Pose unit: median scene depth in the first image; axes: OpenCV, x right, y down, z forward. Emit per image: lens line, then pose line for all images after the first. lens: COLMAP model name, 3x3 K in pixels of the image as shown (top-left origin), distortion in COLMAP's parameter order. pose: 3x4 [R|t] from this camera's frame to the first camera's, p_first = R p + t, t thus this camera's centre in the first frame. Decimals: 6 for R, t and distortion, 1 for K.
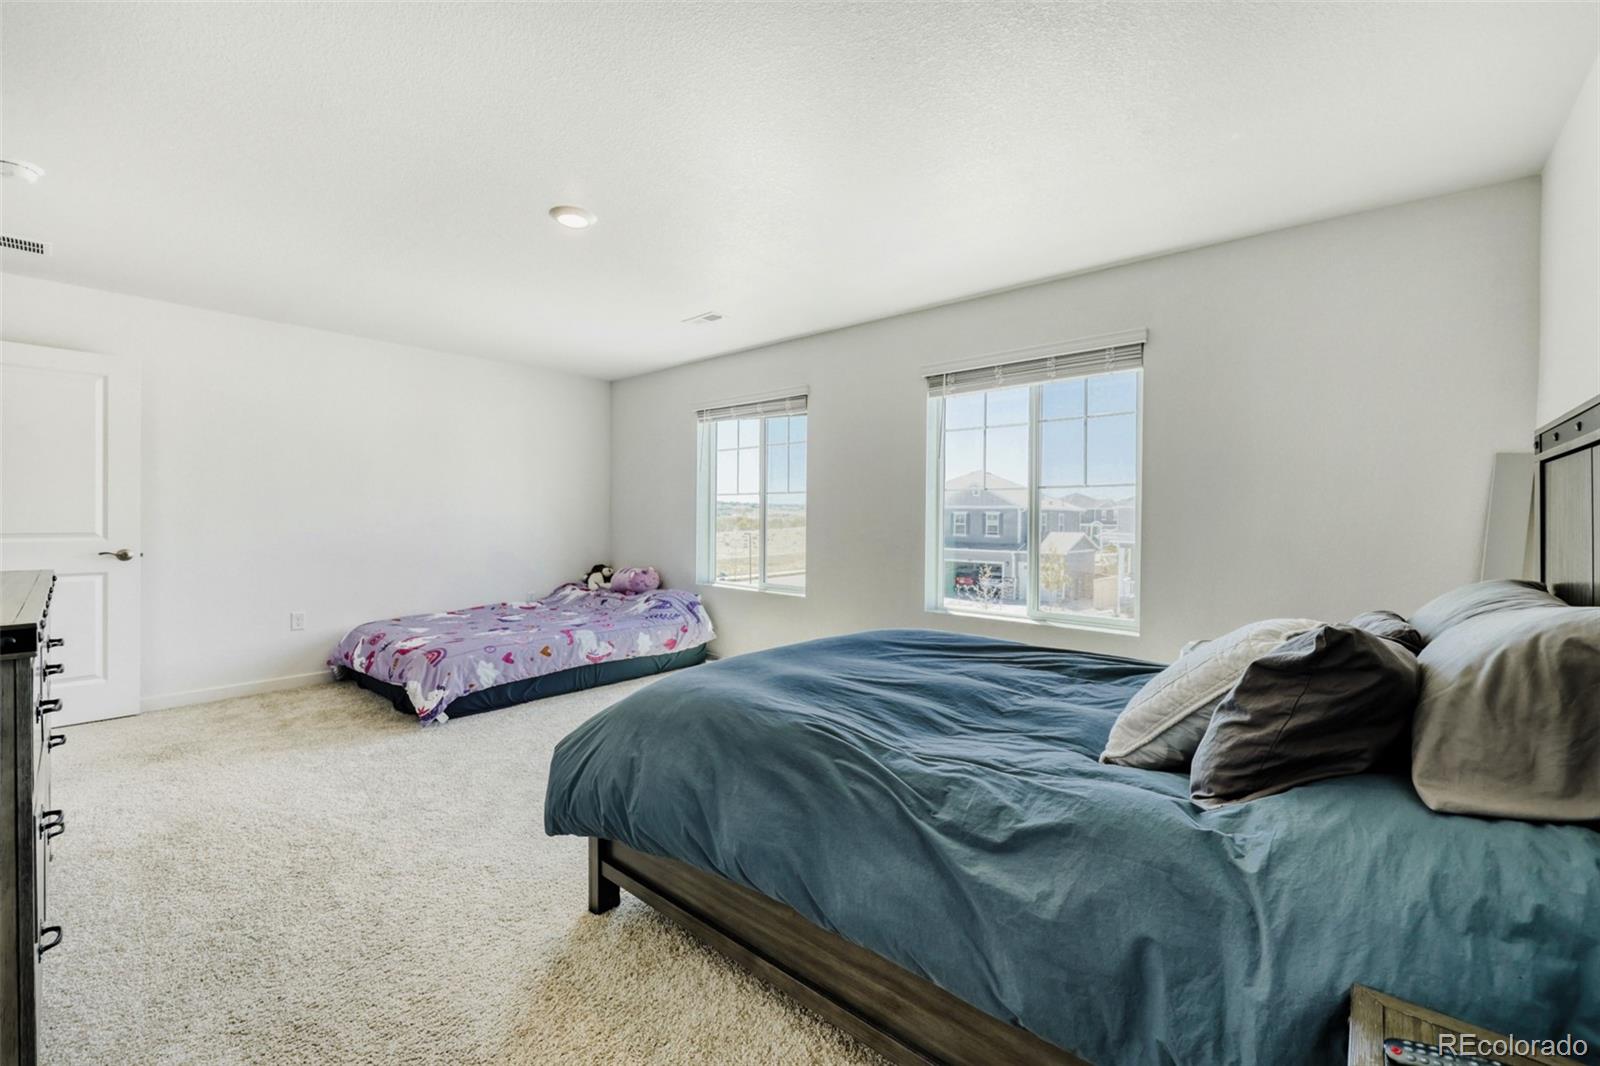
lens RADIAL K [[653.0, 0, 802.0], [0, 653.0, 526.7], [0, 0, 1]] dist [0.000879, 0.000212]
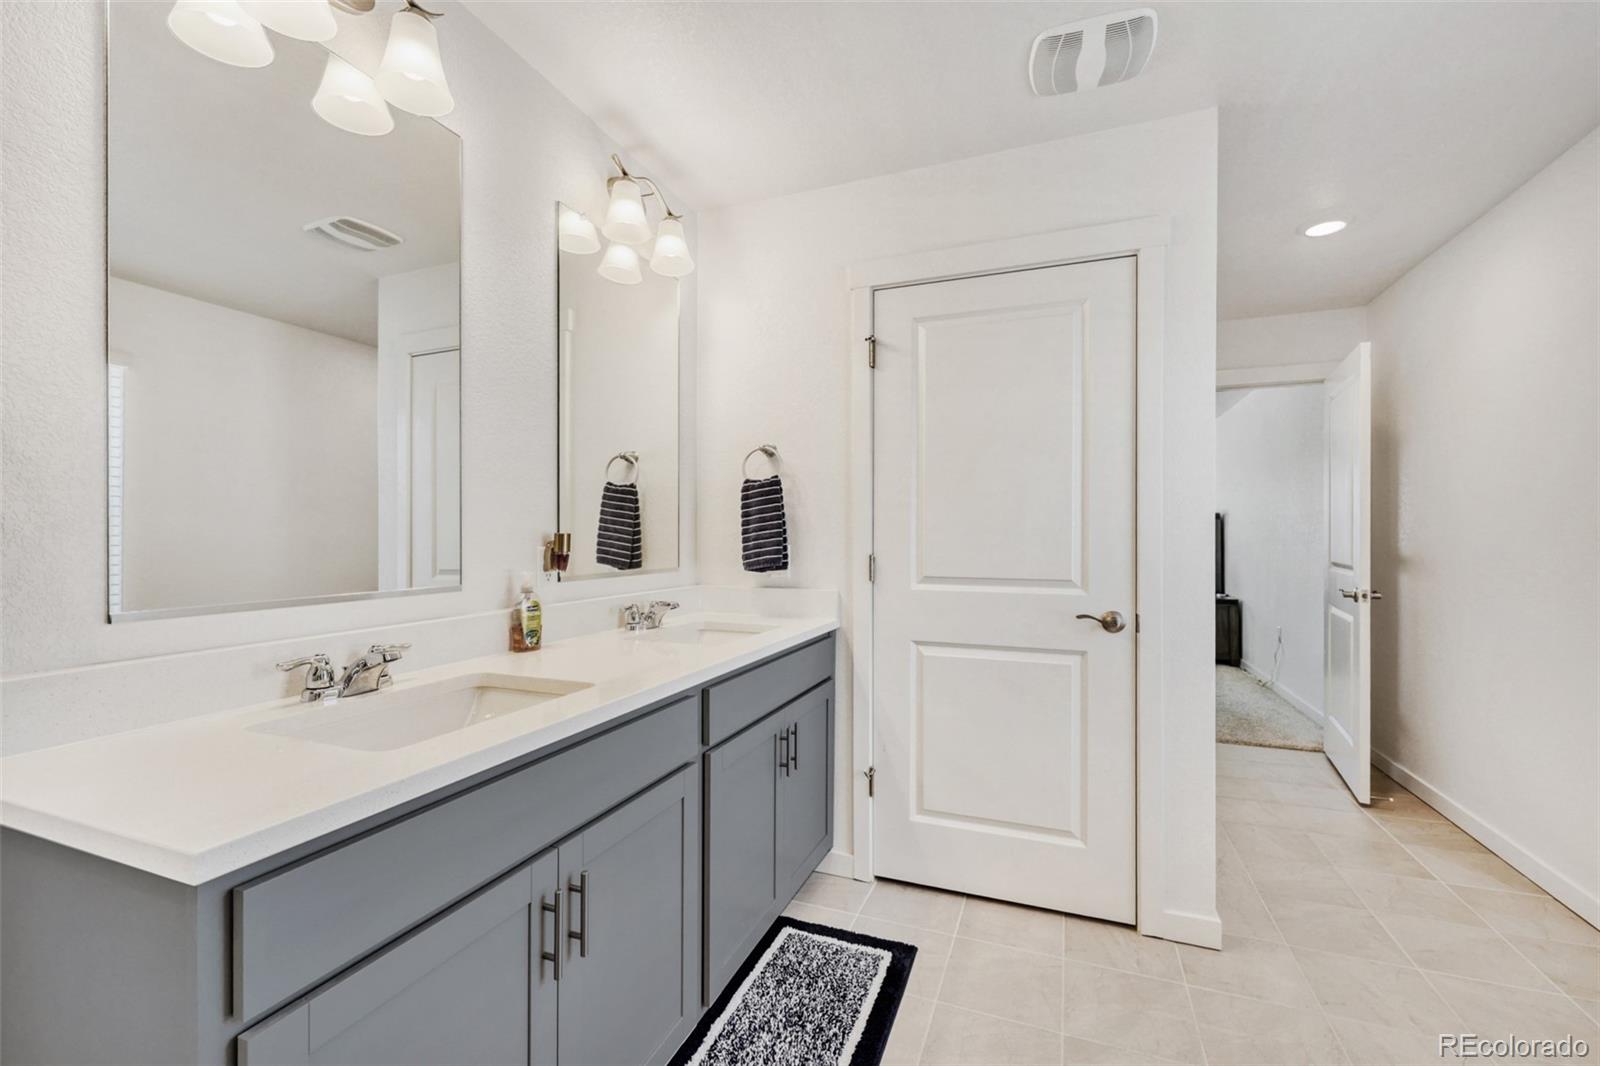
lens RADIAL K [[653.0, 0, 802.0], [0, 653.0, 526.7], [0, 0, 1]] dist [0.000879, 0.000212]
pose [[0.348144, -0.009545, -0.937392, -0.308541], [-0.003704, 0.999926, -0.011557, -0.012028], [0.937434, 0.007495, 0.348083, 0.285489]]
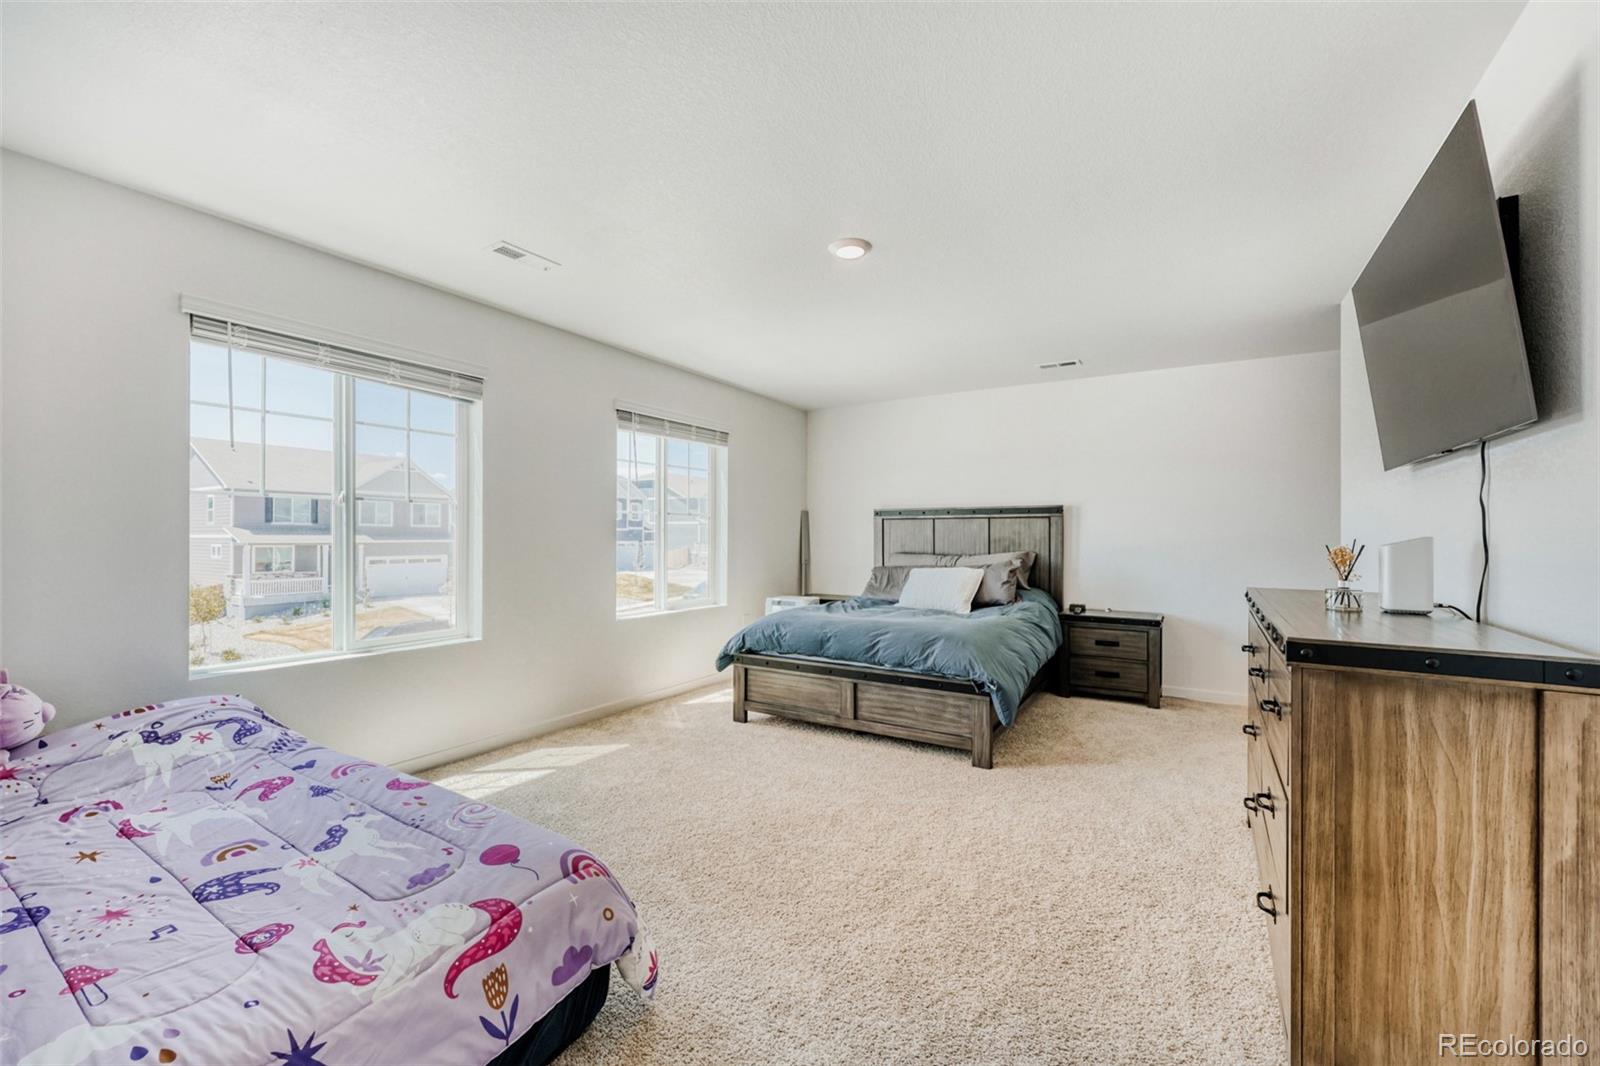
lens RADIAL K [[650.0, 0, 800.0], [0, 650.0, 533.0], [0, 0, 1]] dist [-0.000022, 0.000028]
pose [[-0.161580, -0.010360, 0.986805, -0.949557], [0.000506, 0.999944, 0.010581, -0.032799], [-0.986859, 0.002209, -0.161566, 0.883232]]
